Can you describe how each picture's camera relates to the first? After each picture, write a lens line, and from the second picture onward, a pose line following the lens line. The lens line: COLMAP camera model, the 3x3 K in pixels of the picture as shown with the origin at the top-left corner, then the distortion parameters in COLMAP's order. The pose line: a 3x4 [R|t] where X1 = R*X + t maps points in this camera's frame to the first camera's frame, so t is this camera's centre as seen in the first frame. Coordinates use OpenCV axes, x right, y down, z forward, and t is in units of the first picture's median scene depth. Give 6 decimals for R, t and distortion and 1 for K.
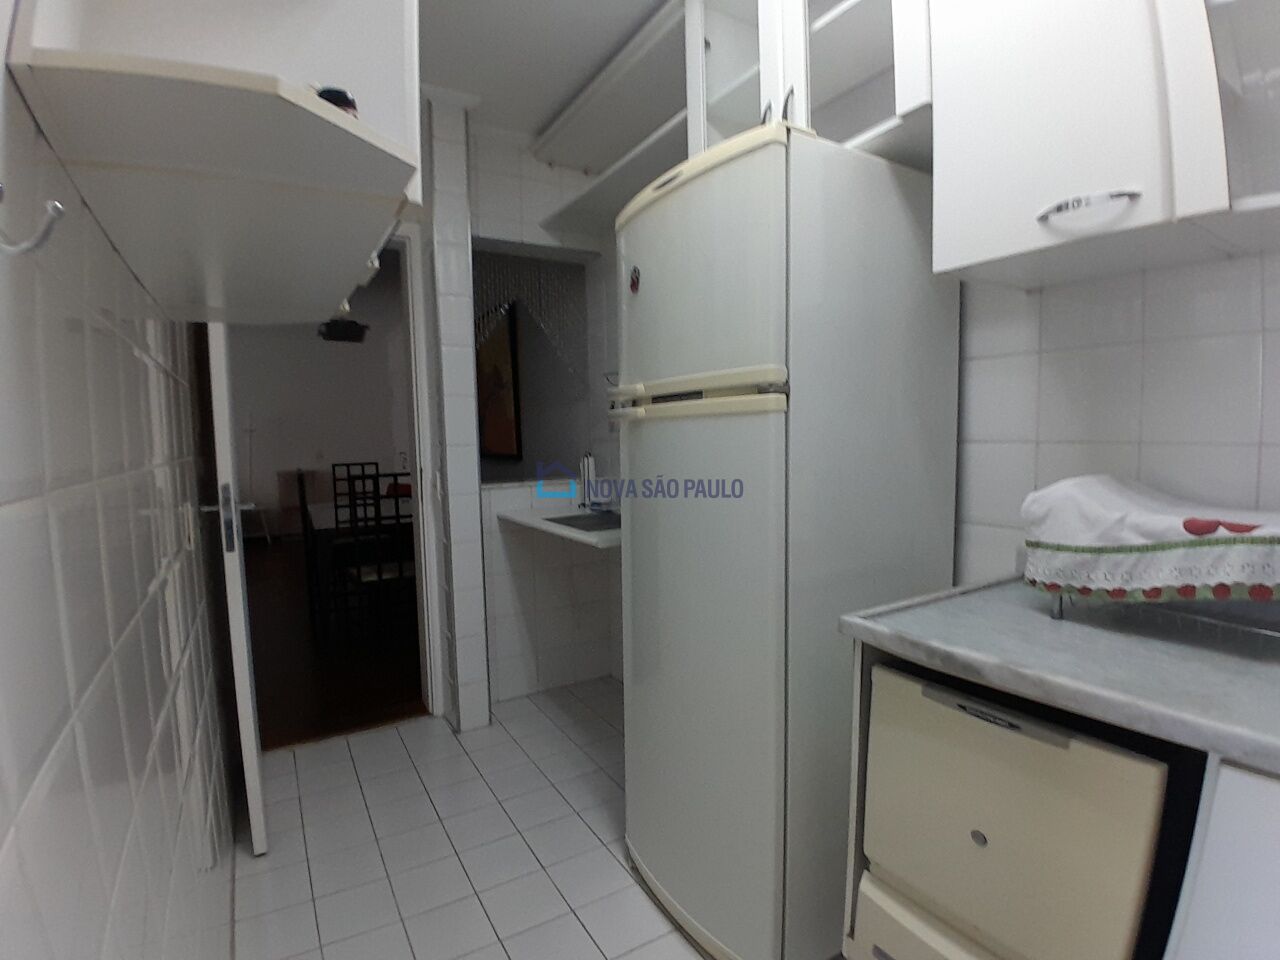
lens RADIAL K [[633.0, 0, 638.7], [0, 633.0, 488.4], [0, 0, 1]] dist [0.007062, -0.046855]
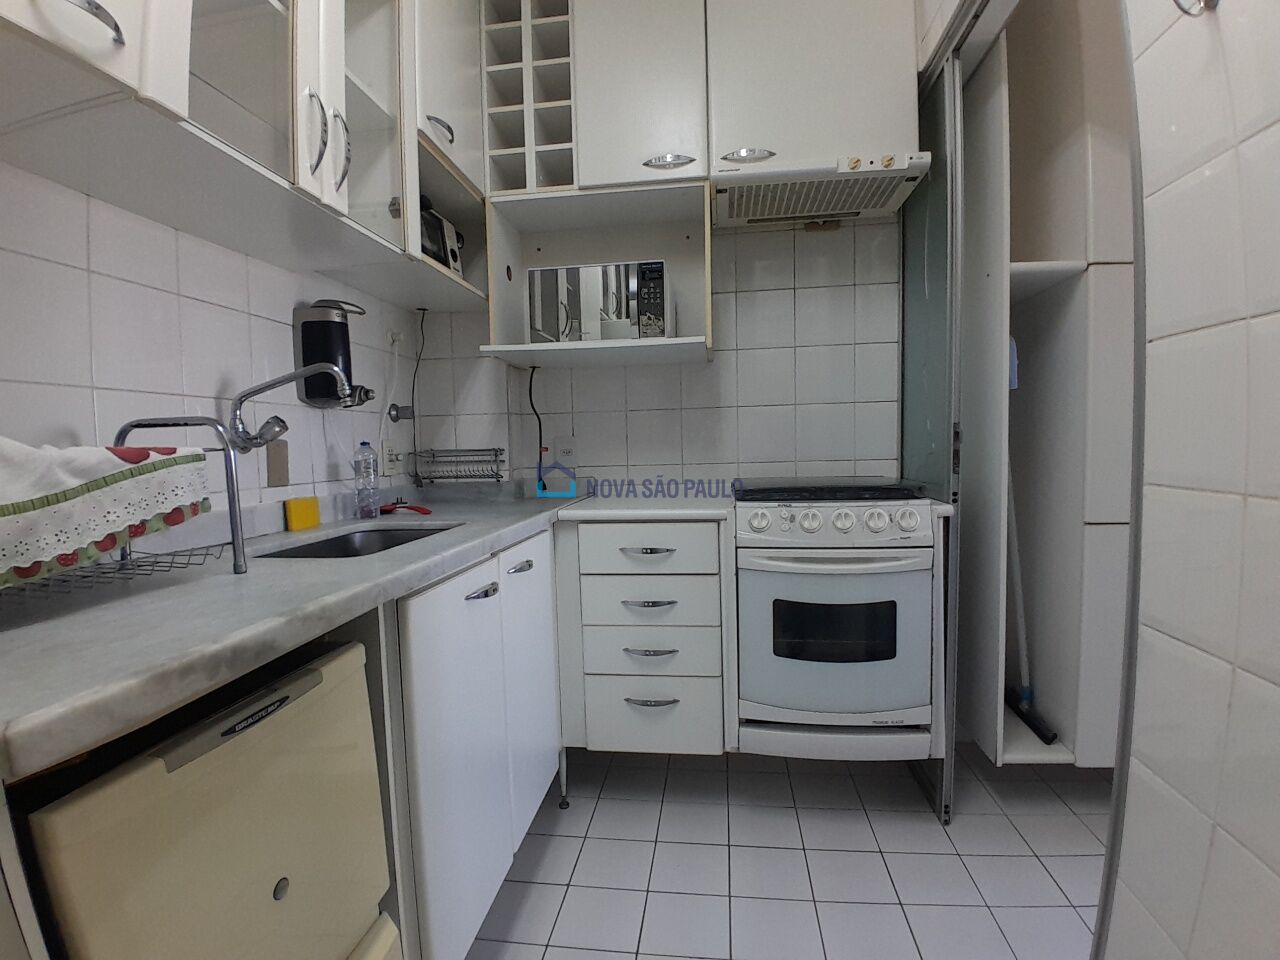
lens RADIAL K [[633.0, 0, 638.7], [0, 633.0, 488.4], [0, 0, 1]] dist [0.007062, -0.046855]
pose [[-0.783941, 0.006674, 0.620799, -0.201089], [0.102610, 0.987583, 0.118959, 0.078203], [-0.612296, 0.156957, -0.774892, 1.235454]]
